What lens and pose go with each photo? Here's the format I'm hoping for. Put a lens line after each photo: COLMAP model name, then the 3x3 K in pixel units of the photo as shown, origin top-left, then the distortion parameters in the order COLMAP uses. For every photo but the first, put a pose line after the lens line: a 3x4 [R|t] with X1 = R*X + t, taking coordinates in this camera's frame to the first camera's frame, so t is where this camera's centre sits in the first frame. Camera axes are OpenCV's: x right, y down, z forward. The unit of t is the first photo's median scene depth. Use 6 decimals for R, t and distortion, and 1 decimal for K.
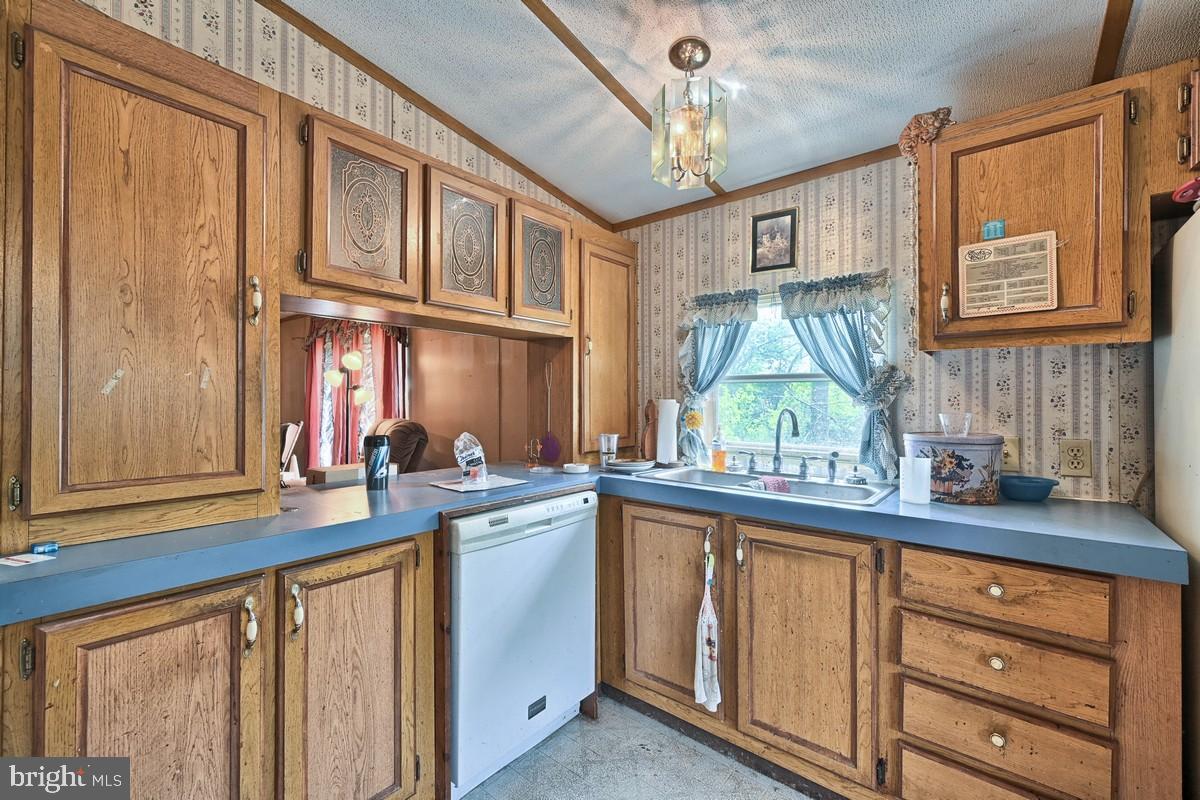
lens RADIAL K [[490.0, 0, 600.0], [0, 490.0, 400.0], [0, 0, 1]] dist [0.001562, 0.000013]
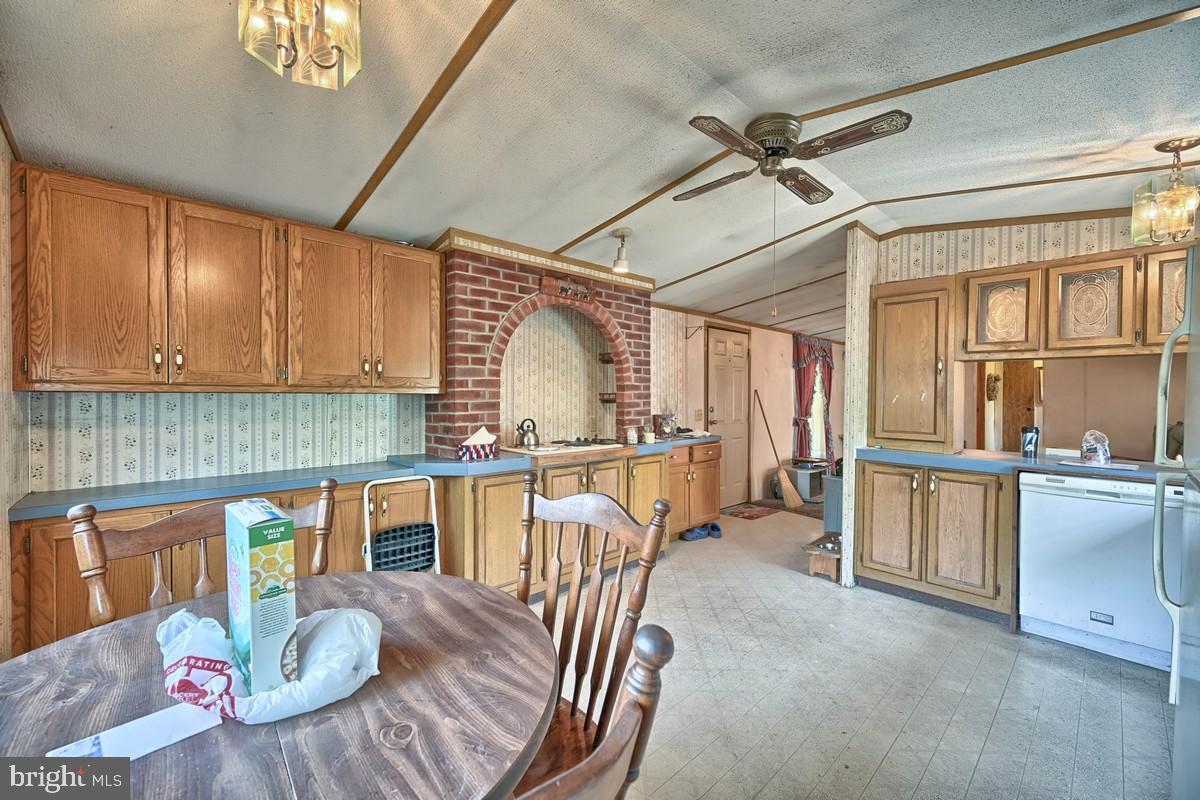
lens RADIAL K [[478.8, 0, 600.0], [0, 478.8, 400.0], [0, 0, 1]] dist [0.000153, -0.000018]
pose [[-0.134777, 0.010645, -0.990819, 2.063149], [-0.005485, 0.999919, 0.011488, -0.048689], [0.990861, 0.006983, -0.134707, -0.412851]]
